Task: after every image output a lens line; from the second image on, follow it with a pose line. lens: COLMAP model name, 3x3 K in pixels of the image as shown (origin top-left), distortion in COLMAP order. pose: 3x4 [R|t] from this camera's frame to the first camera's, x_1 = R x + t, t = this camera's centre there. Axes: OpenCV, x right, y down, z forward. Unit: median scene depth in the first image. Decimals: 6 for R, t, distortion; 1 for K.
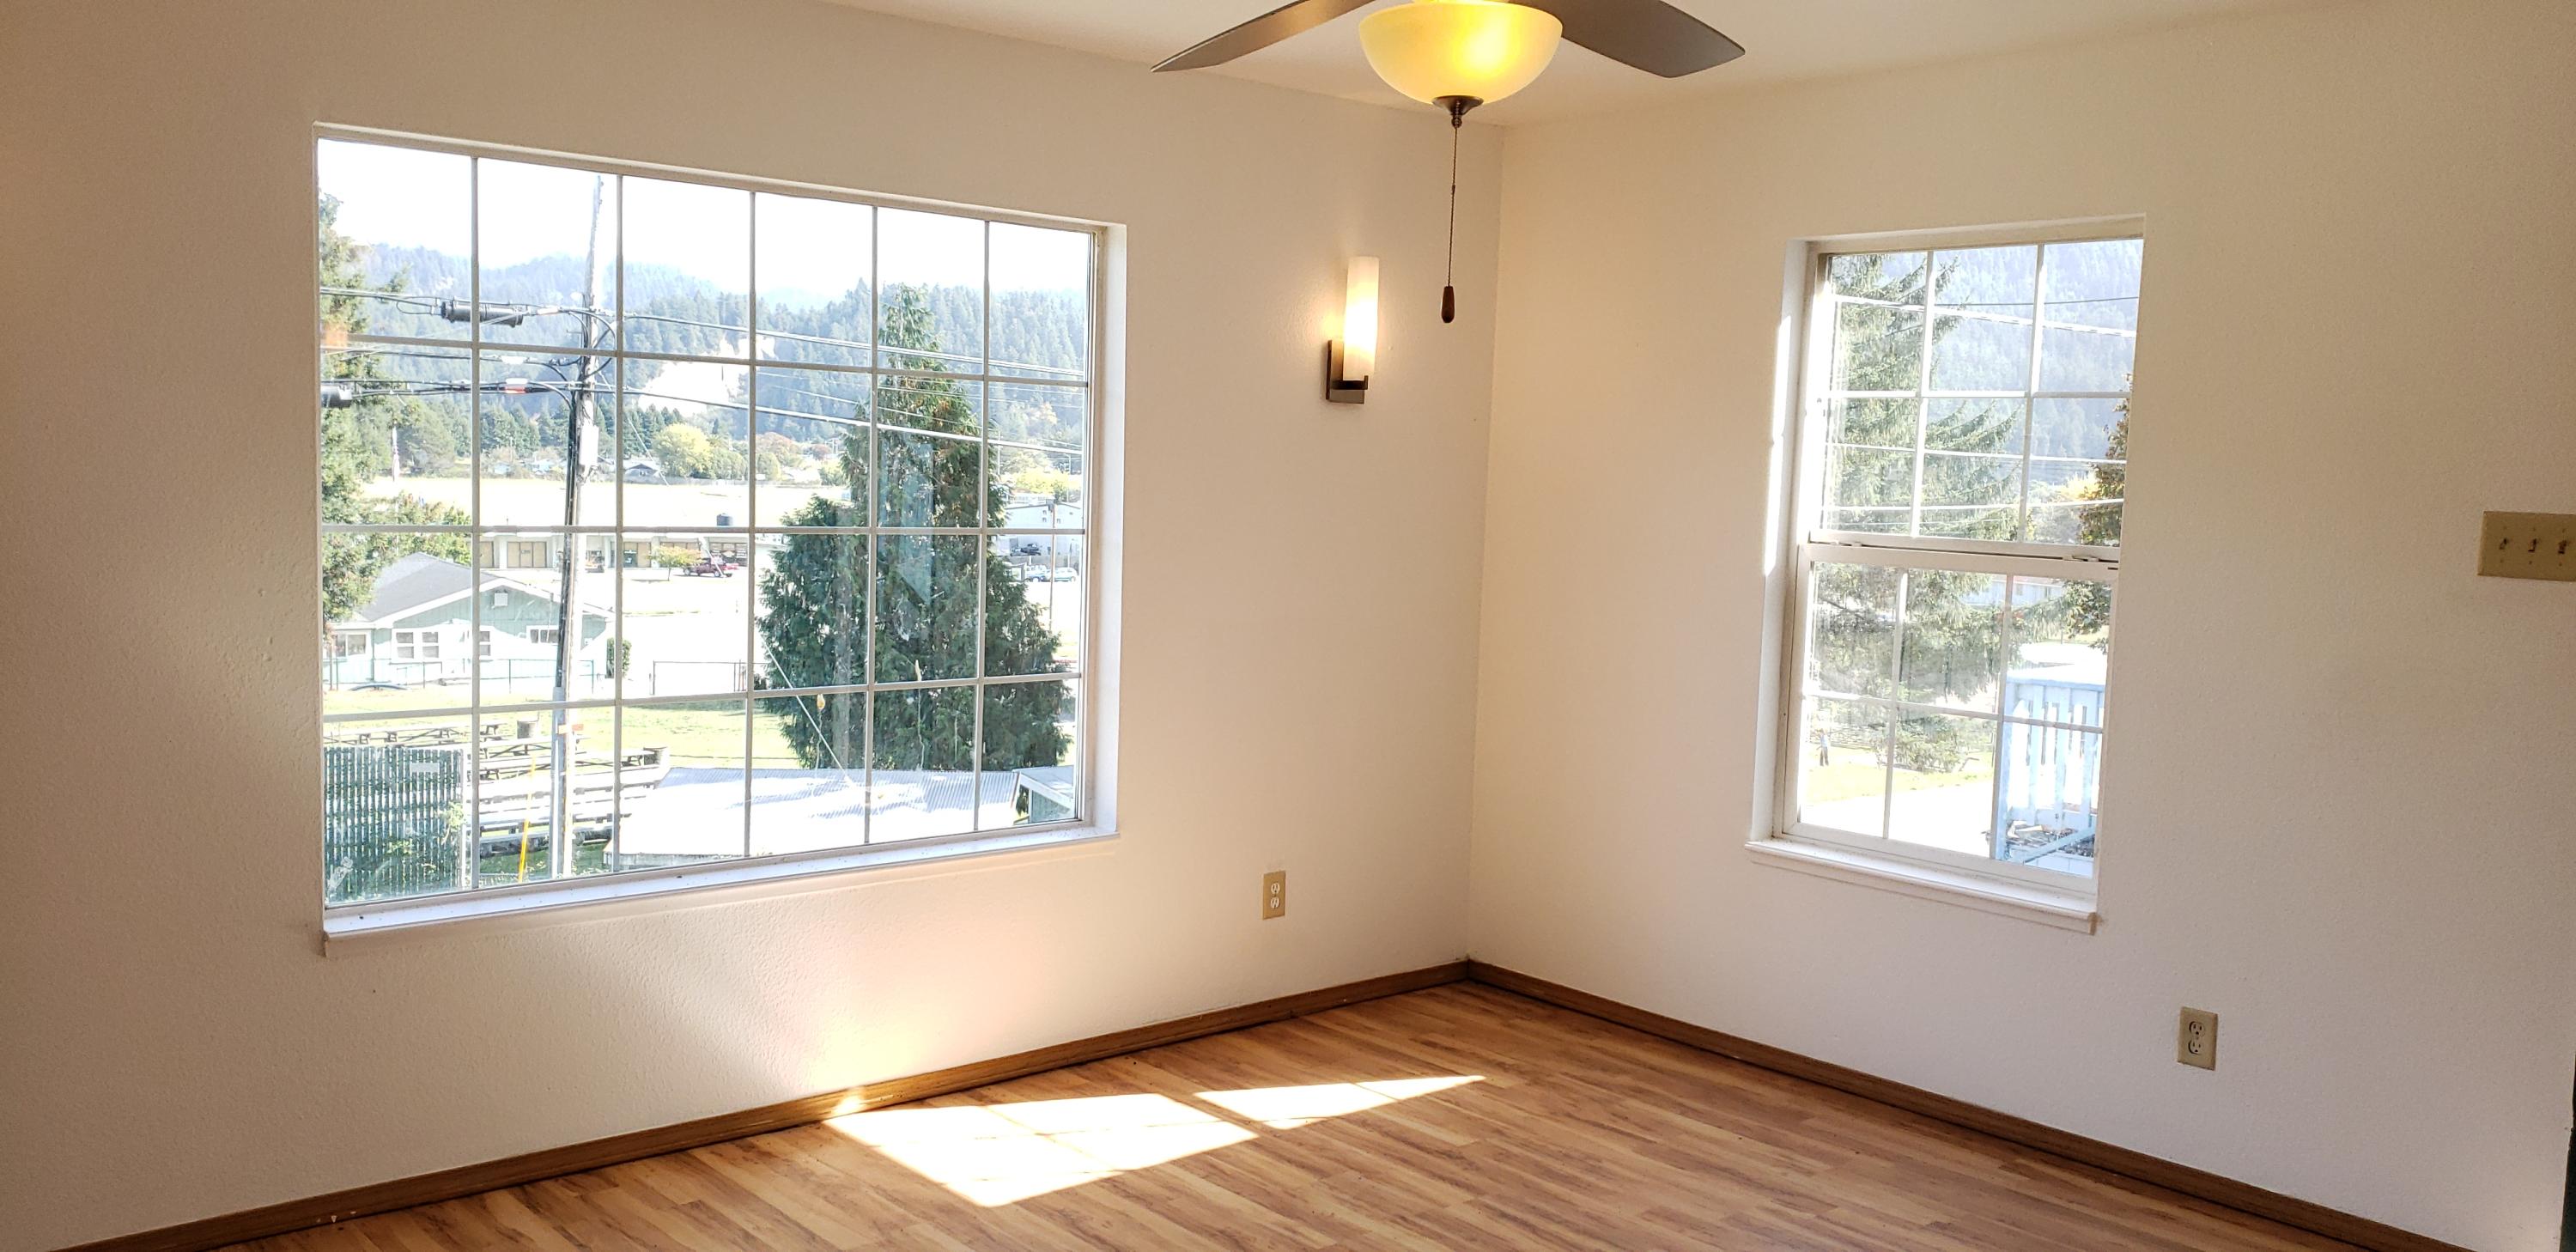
lens RADIAL K [[2043.3, 0, 1288.0], [0, 2043.3, 626.0], [0, 0, 1]] dist [-0.003007, 0.075953]
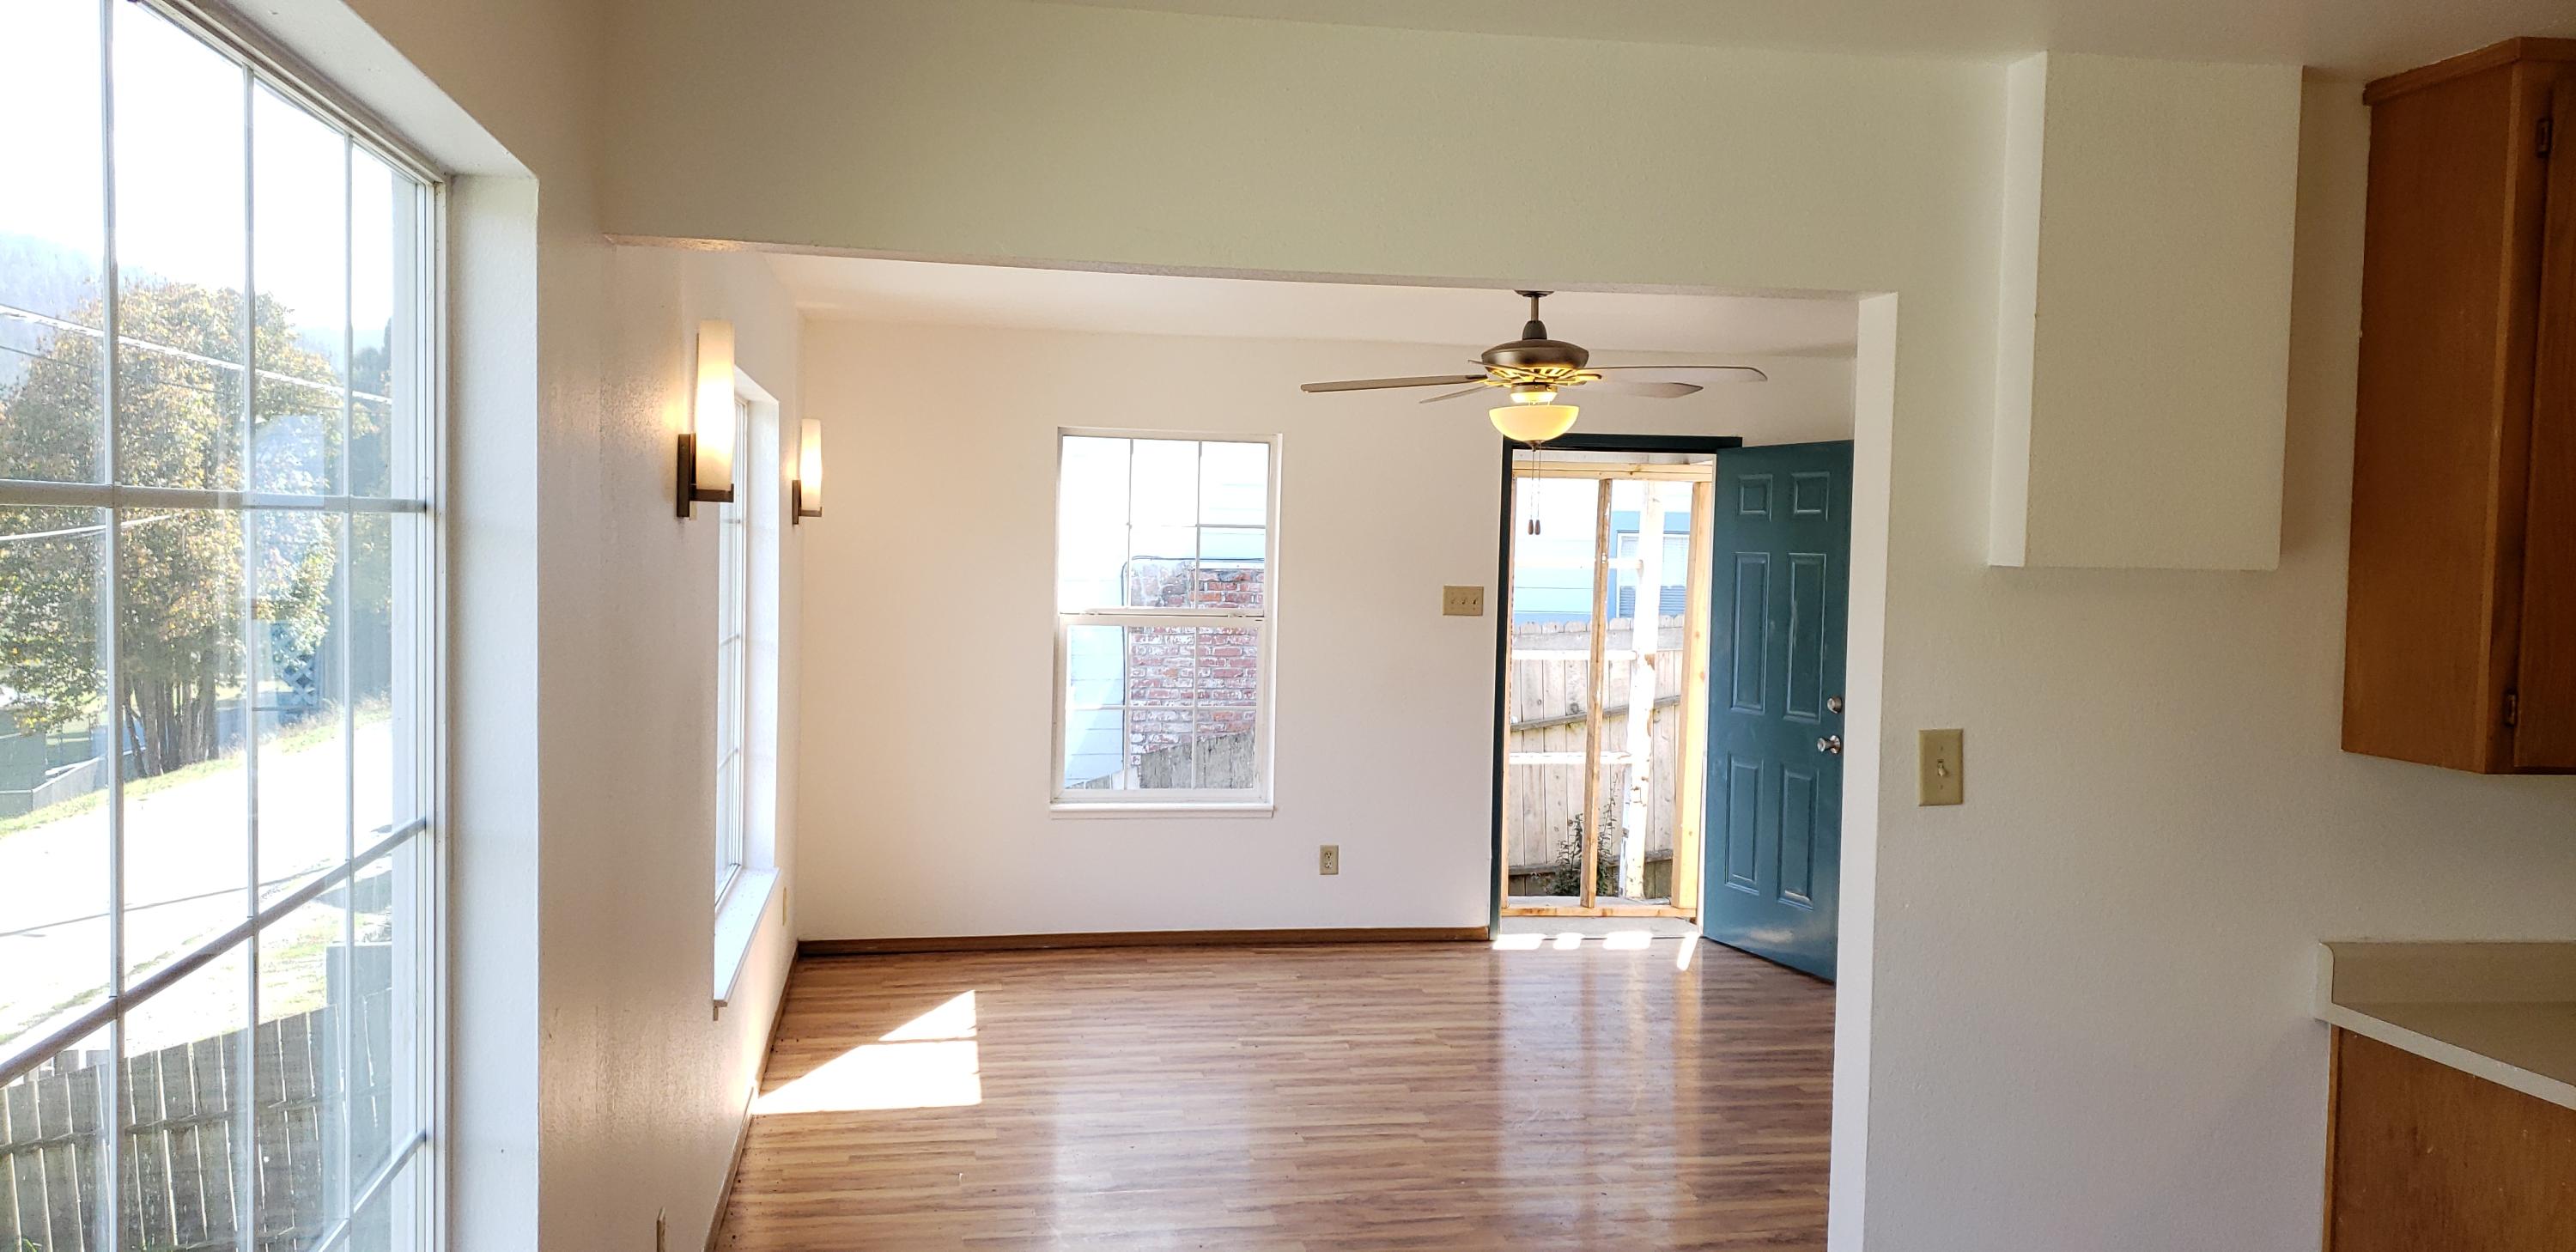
lens RADIAL K [[2043.3, 0, 1288.0], [0, 2043.3, 626.0], [0, 0, 1]] dist [-0.003007, 0.075953]
pose [[0.484237, -0.061115, 0.872800, -1.257873], [0.067025, 0.997217, 0.032641, -0.086256], [-0.872366, 0.042693, 0.486986, 0.083366]]
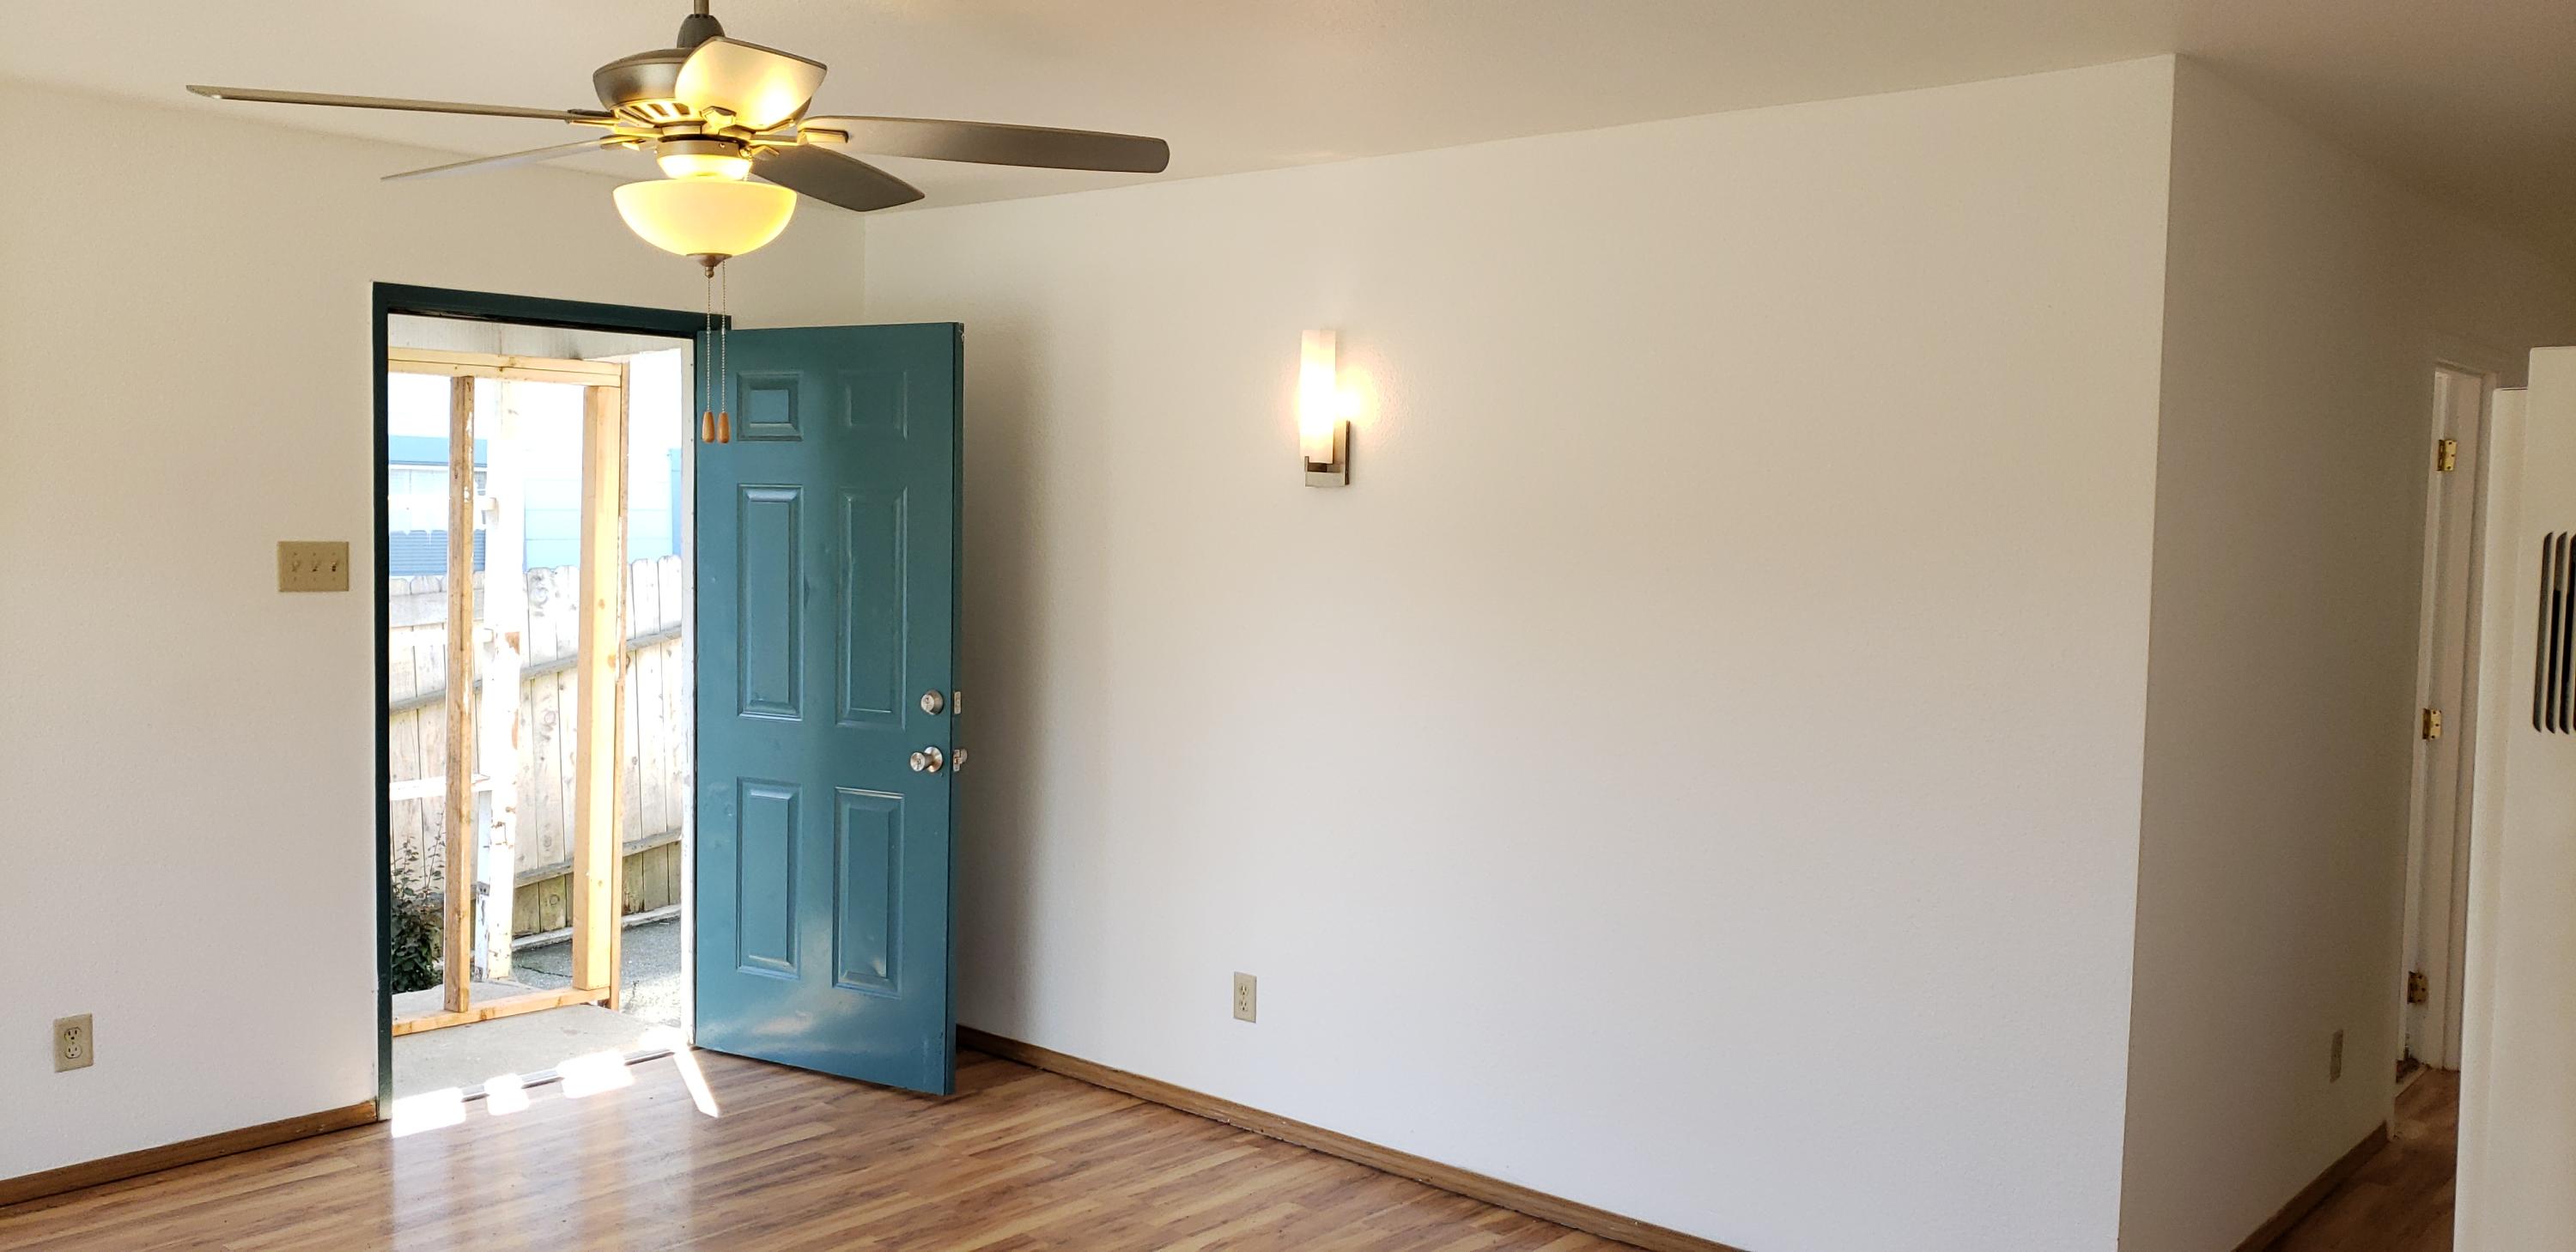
lens RADIAL K [[2043.3, 0, 1288.0], [0, 2043.3, 626.0], [0, 0, 1]] dist [-0.003007, 0.075953]
pose [[-0.159270, -0.093150, 0.982831, -0.700335], [0.061281, 0.992686, 0.104015, -0.088682], [-0.985331, 0.076795, -0.152397, 0.526779]]
